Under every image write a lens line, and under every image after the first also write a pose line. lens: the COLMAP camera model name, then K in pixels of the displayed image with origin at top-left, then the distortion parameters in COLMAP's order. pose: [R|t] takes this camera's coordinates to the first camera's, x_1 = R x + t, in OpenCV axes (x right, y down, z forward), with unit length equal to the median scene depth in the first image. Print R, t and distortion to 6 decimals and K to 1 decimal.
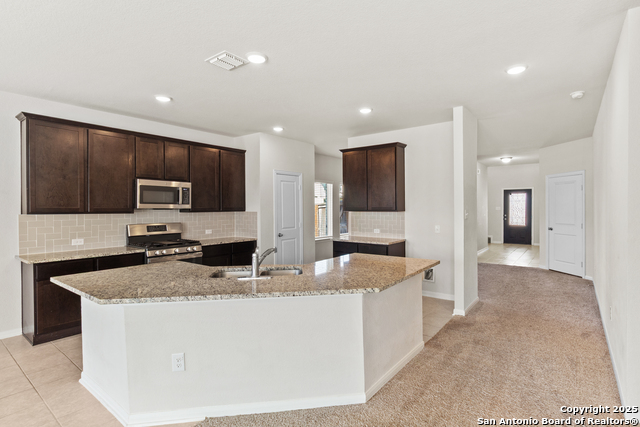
lens RADIAL K [[316.1, 0, 322.9], [0, 316.1, 211.1], [0, 0, 1]] dist [0.003391, 0.000119]
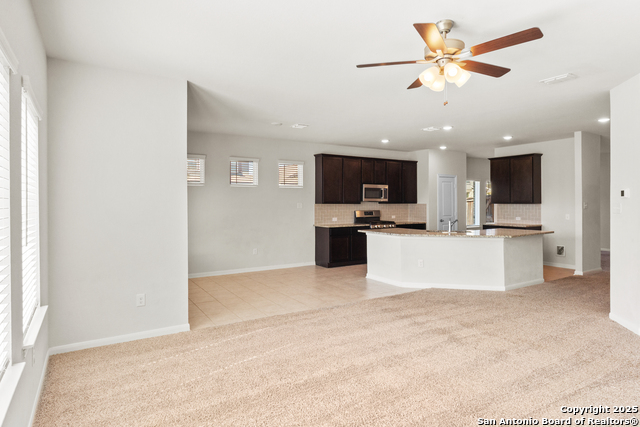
lens RADIAL K [[379.3, 0, 326.6], [0, 379.3, 202.0], [0, 0, 1]] dist [0.001806, -0.000372]
pose [[0.946703, 0.002715, -0.322096, -0.082804], [-0.006442, 0.999924, -0.010506, 0.015579], [0.322043, 0.012020, 0.946649, -0.811328]]
